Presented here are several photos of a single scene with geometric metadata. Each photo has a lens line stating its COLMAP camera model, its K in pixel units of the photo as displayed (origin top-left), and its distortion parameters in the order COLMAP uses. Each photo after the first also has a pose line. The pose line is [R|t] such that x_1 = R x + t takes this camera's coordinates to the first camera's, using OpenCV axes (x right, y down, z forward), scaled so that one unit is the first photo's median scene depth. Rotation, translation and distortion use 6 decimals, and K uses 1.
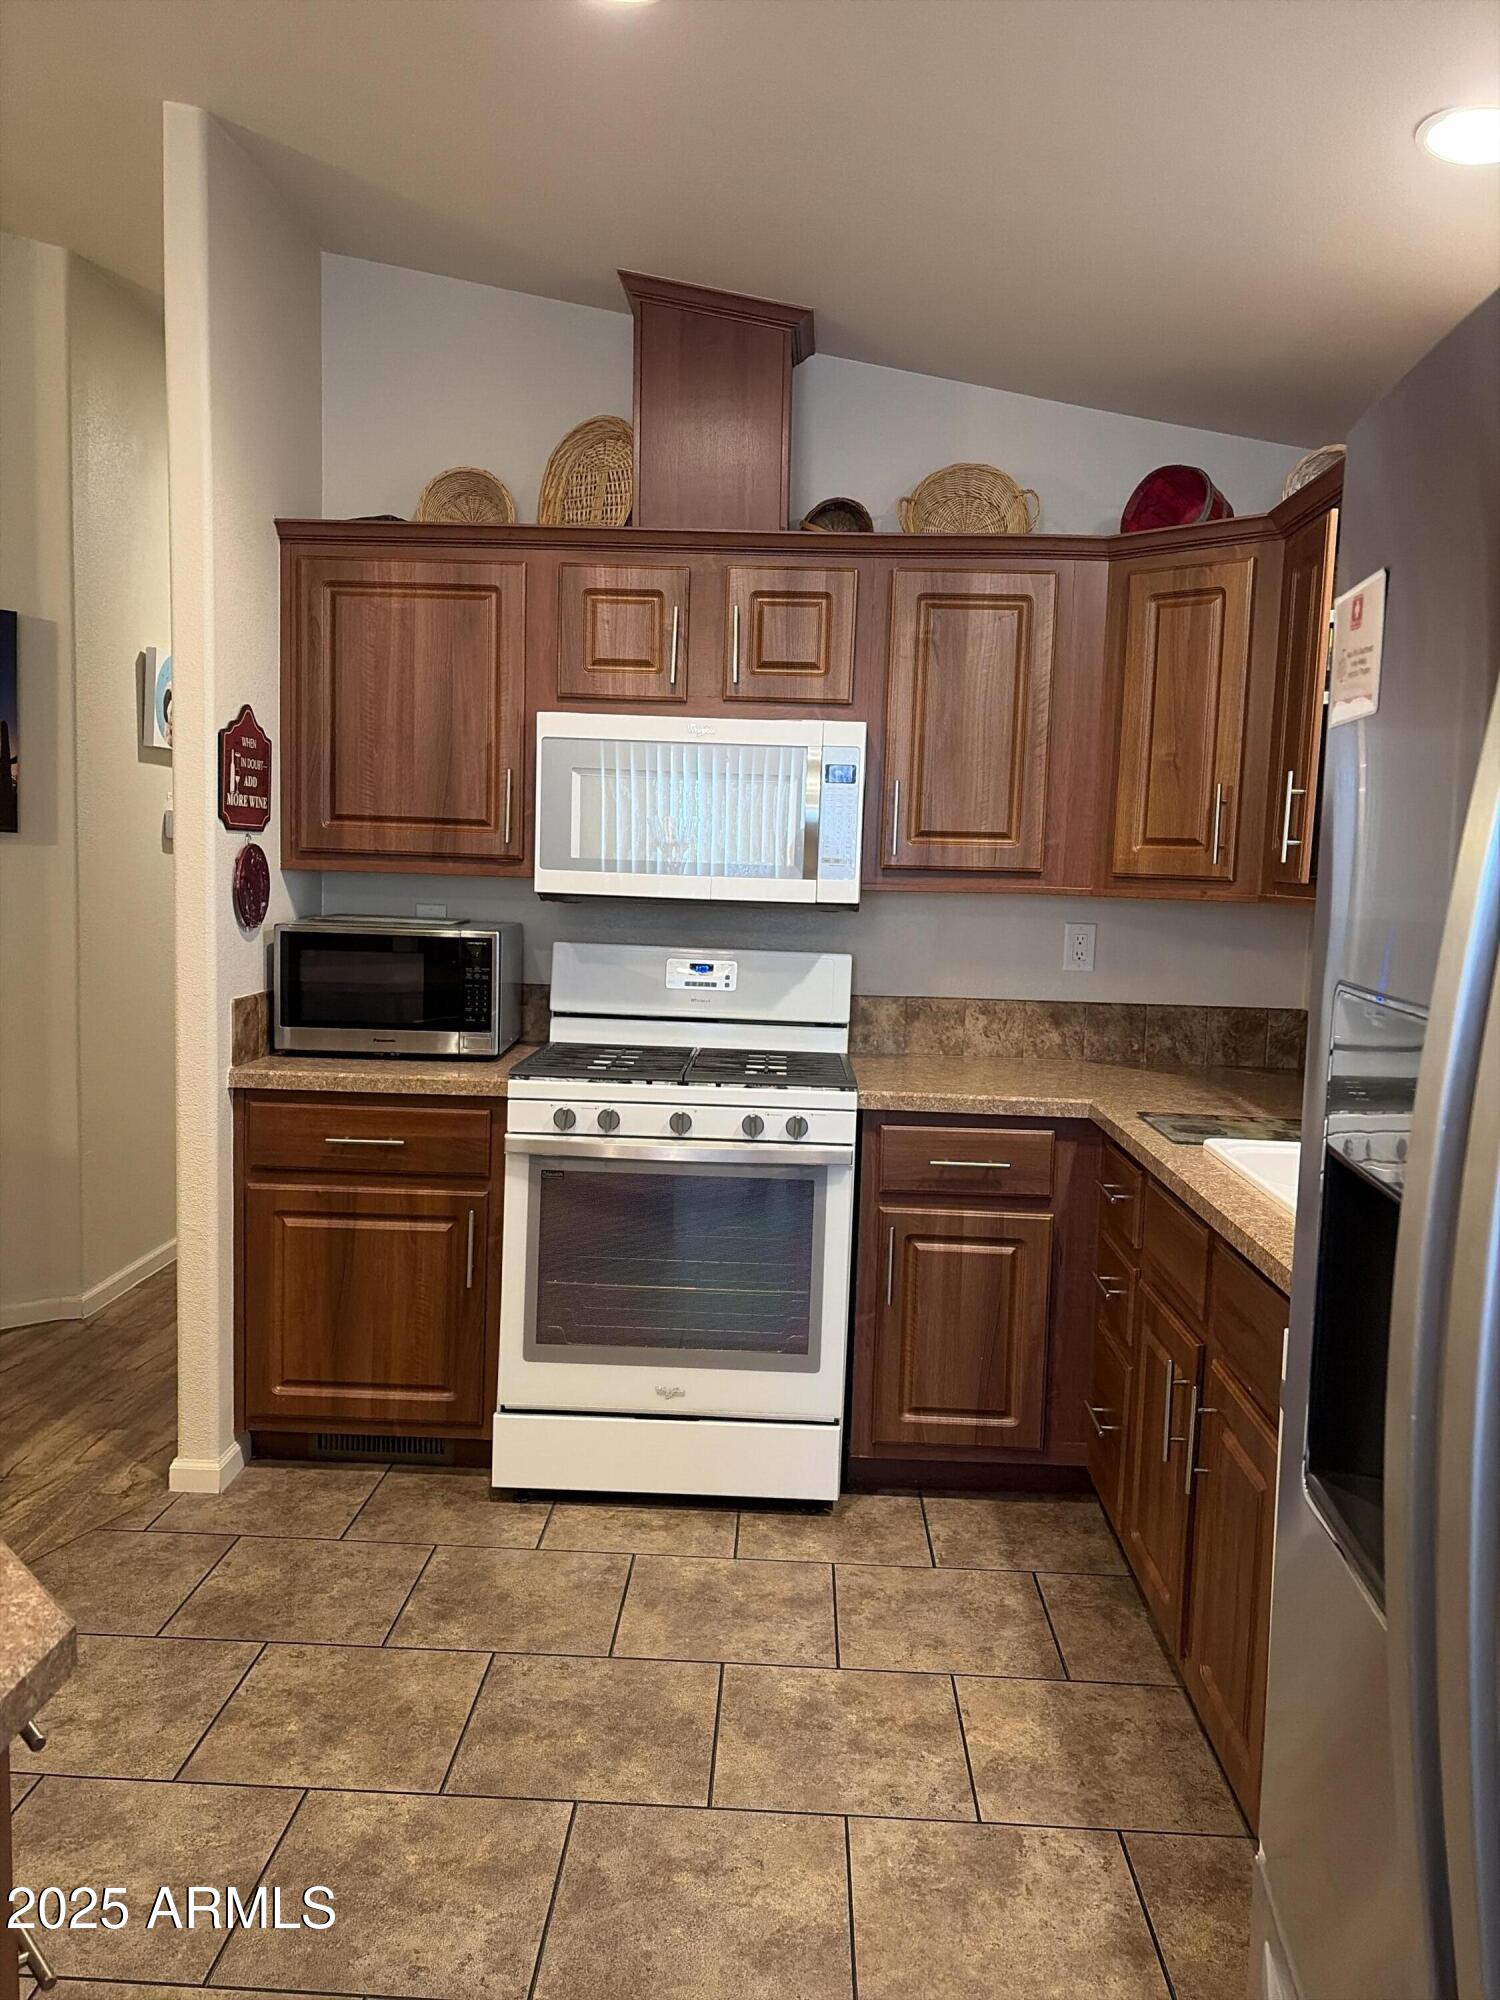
lens RADIAL K [[1524.6, 0, 750.0], [0, 1524.6, 1000.0], [0, 0, 1]] dist [0.050993, -0.013727]
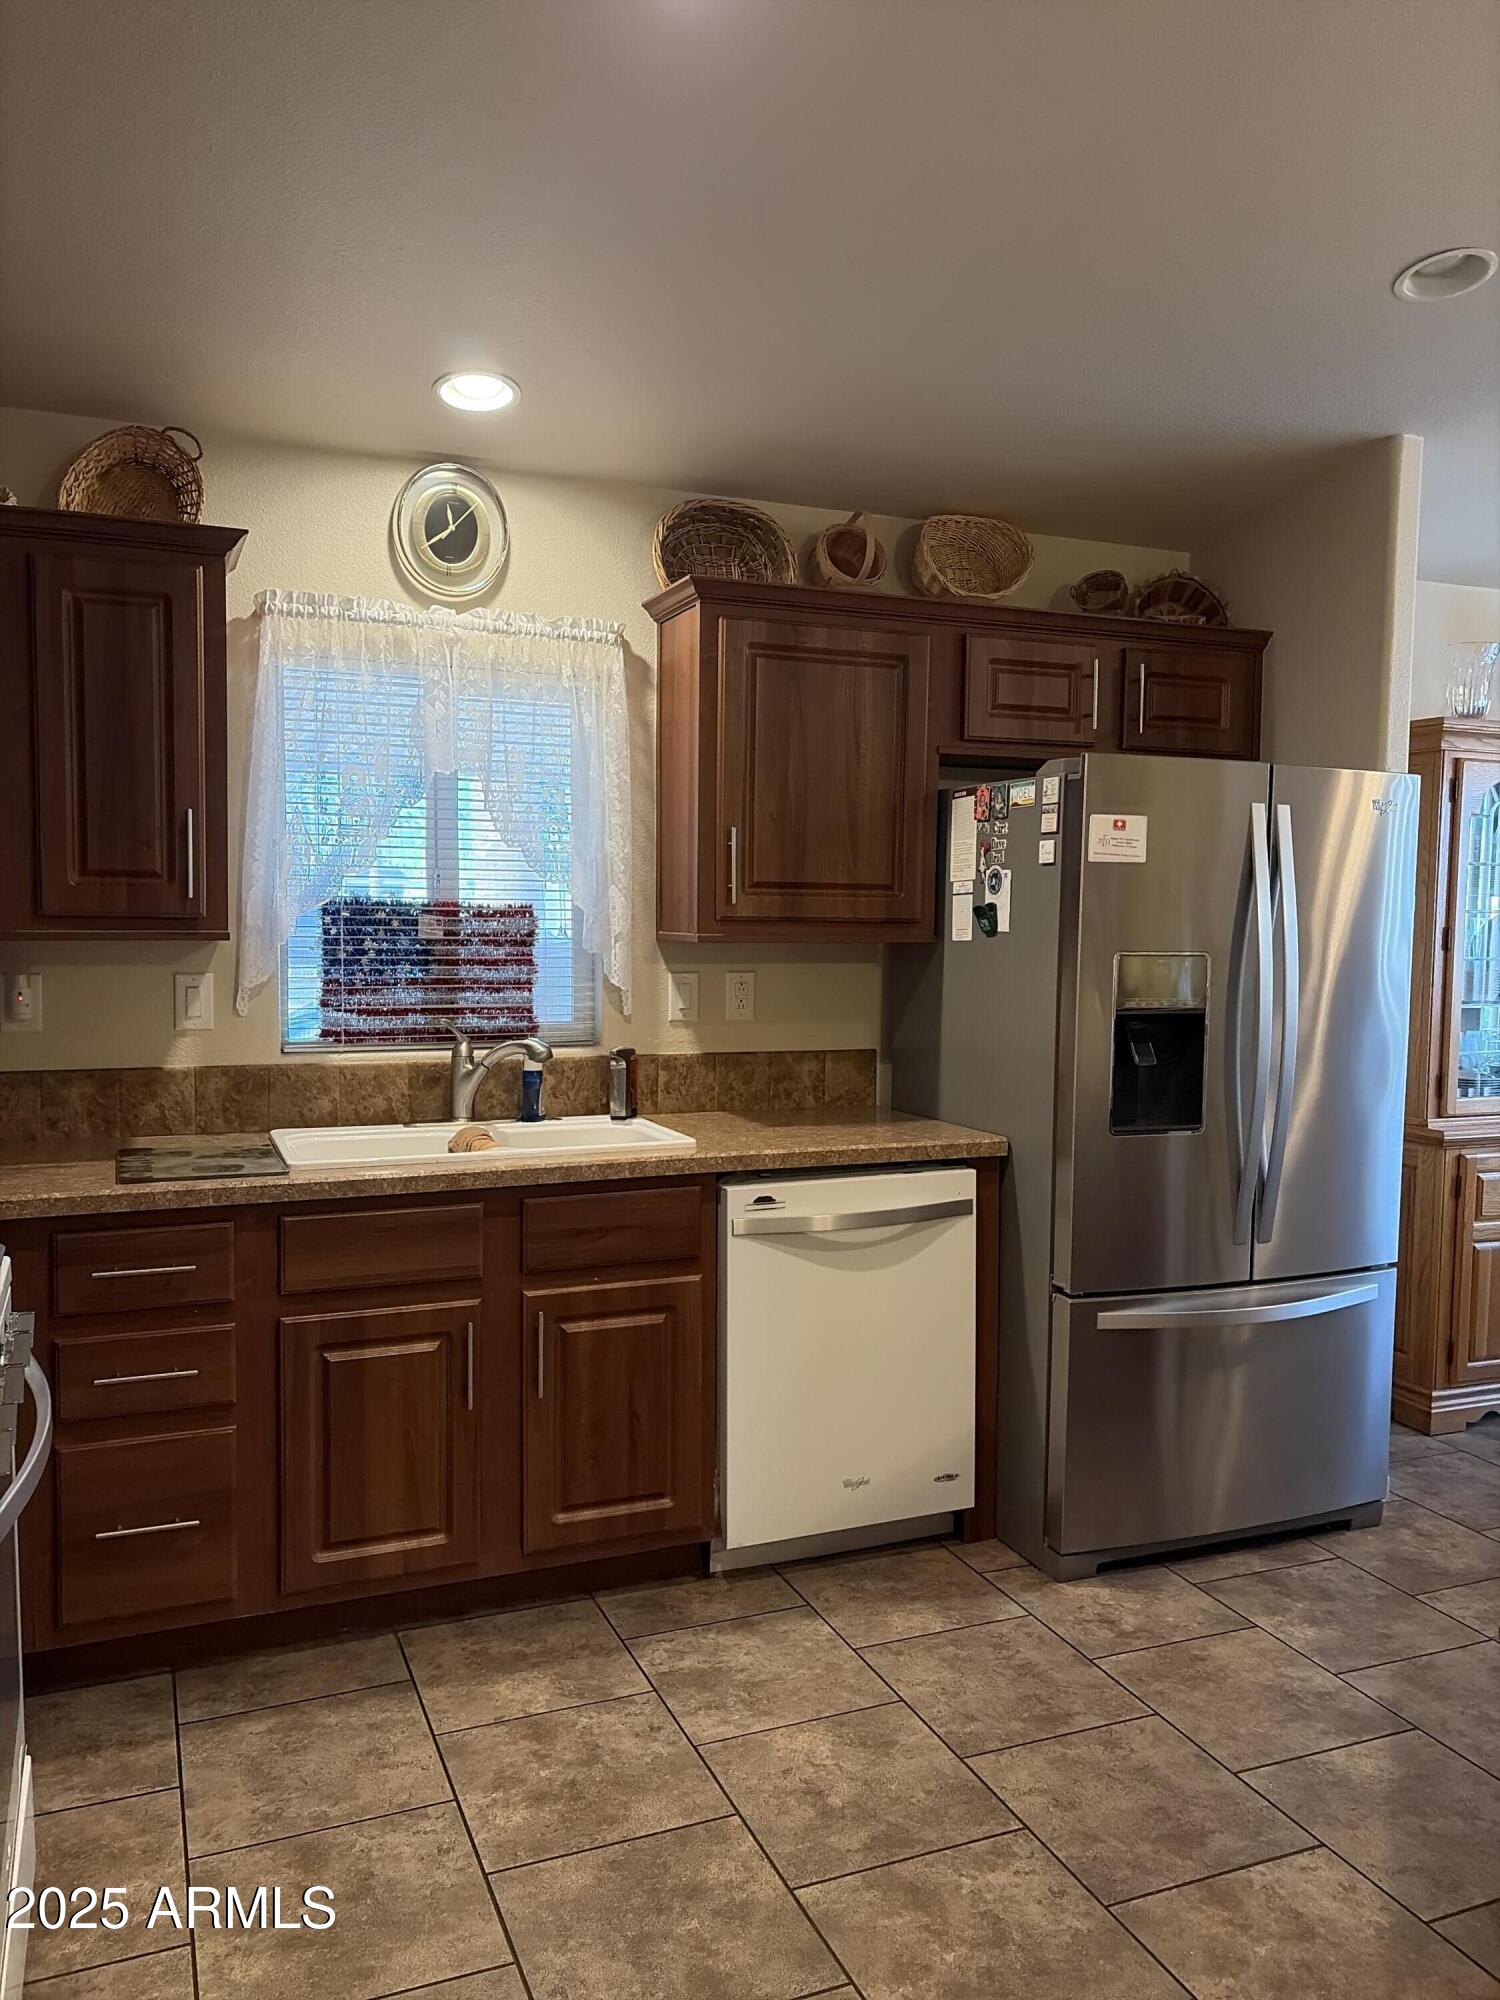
lens RADIAL K [[1522.6, 0, 750.0], [0, 1522.6, 1000.0], [0, 0, 1]] dist [0.054438, -0.037670]
pose [[-0.421453, -0.085219, 0.902837, -0.625118], [0.061472, 0.990600, 0.122198, -0.104010], [-0.904765, 0.107000, -0.412253, 0.917070]]
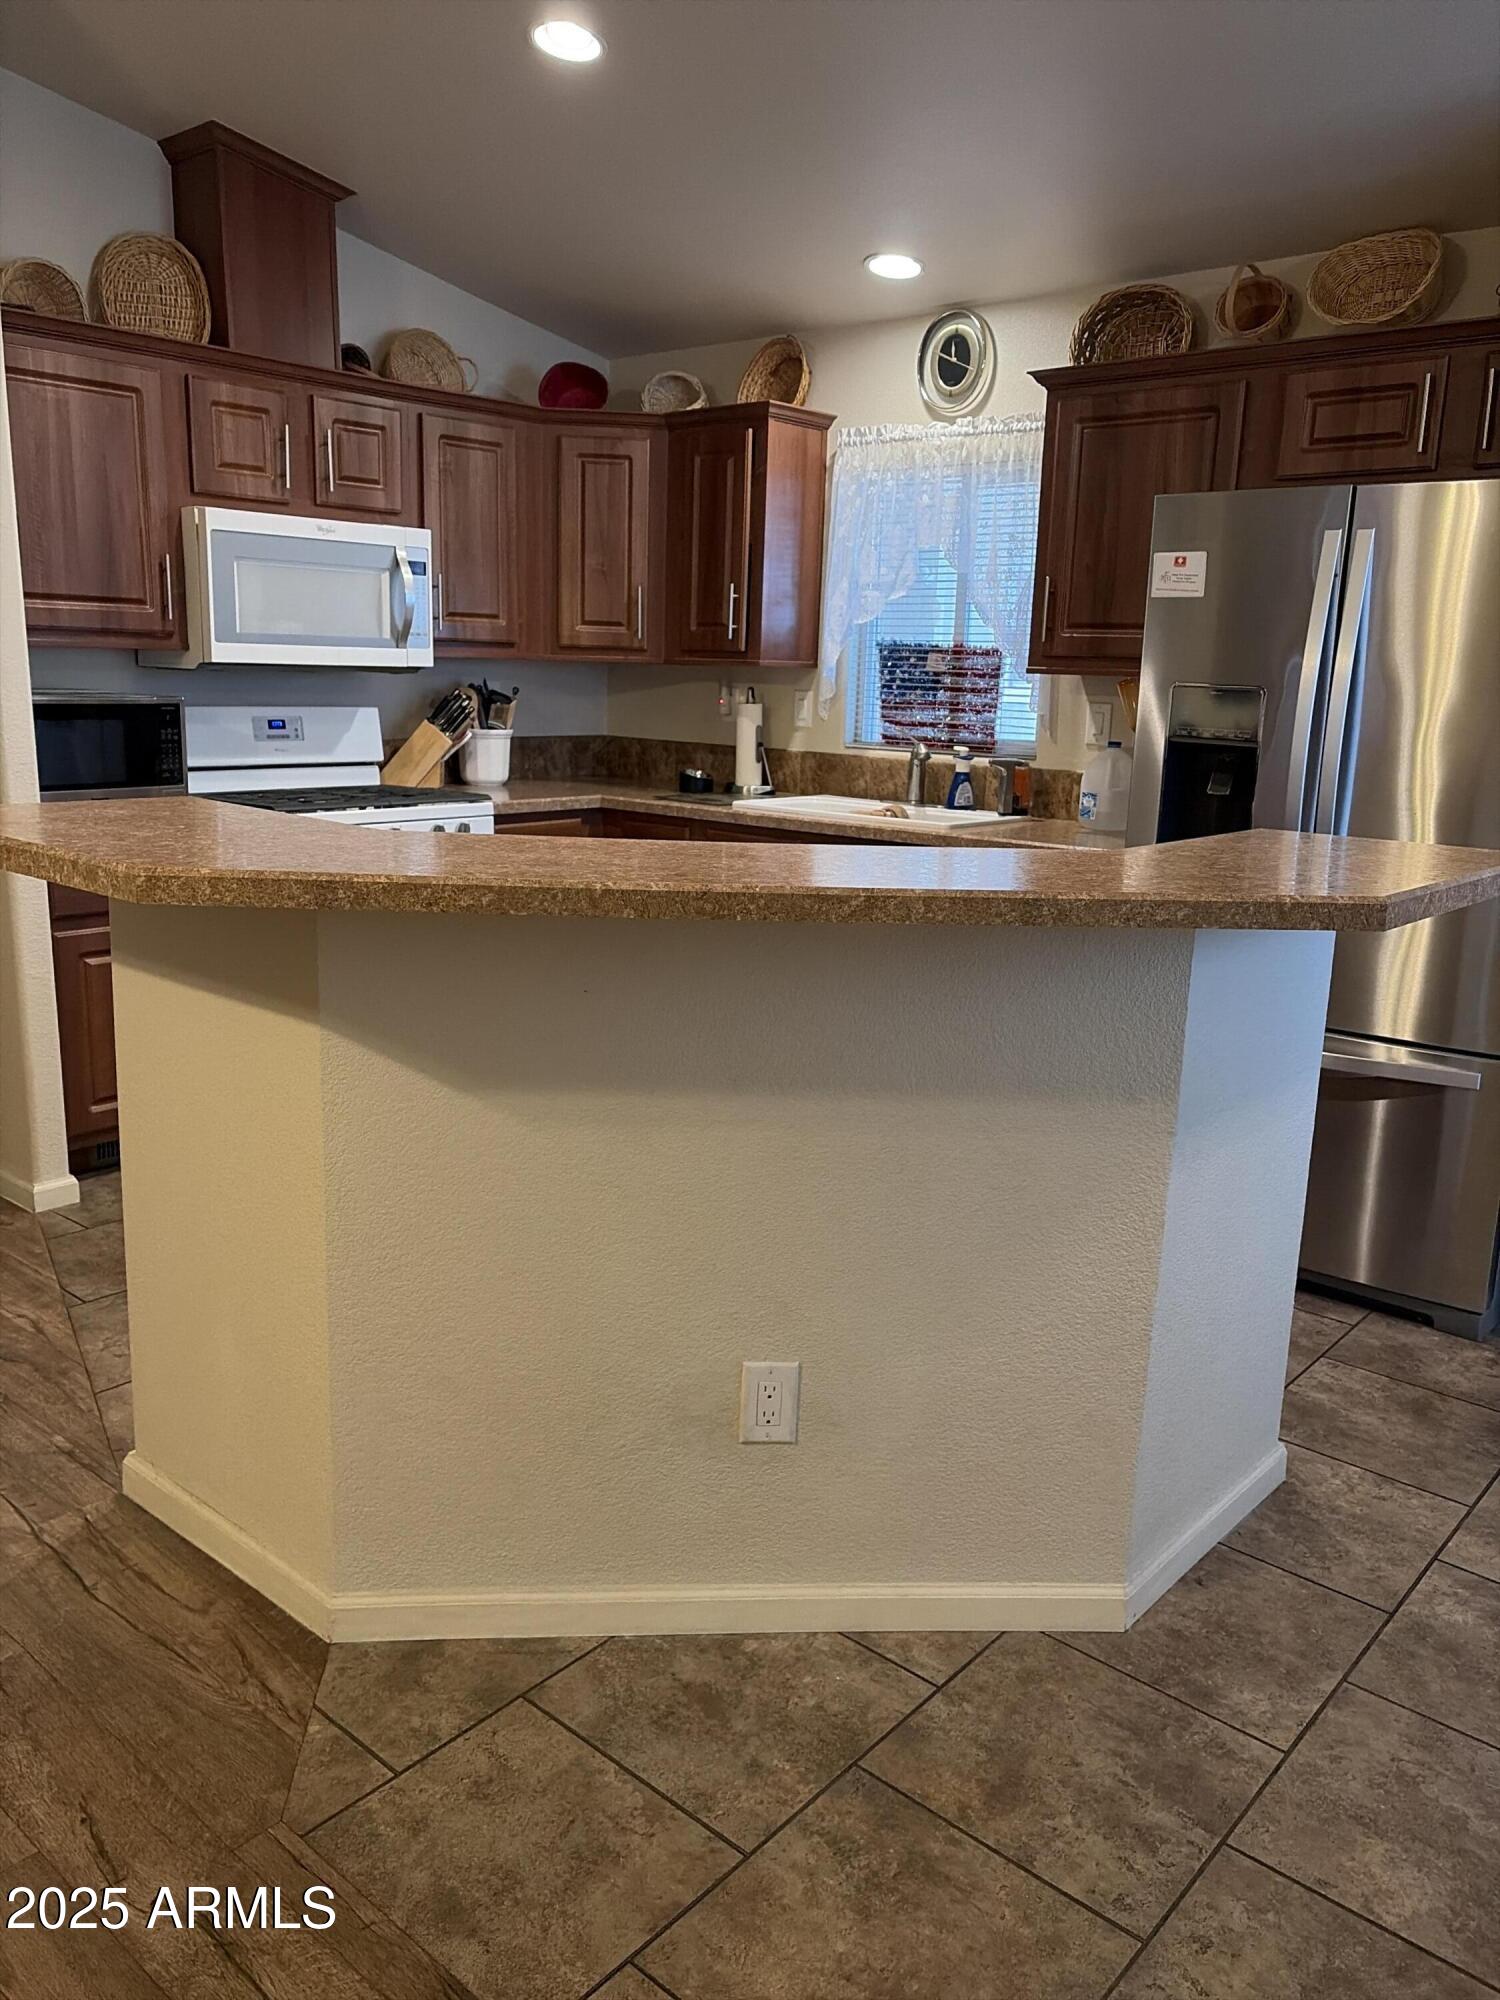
lens RADIAL K [[1559.0, 0, 741.3], [0, 1559.0, 989.0], [0, 0, 1]] dist [0.000873, 0.007646]
pose [[0.626498, -0.173486, 0.759870, -0.863125], [0.064583, 0.983116, 0.171208, -0.002291], [-0.776743, -0.058187, 0.627124, -0.098258]]
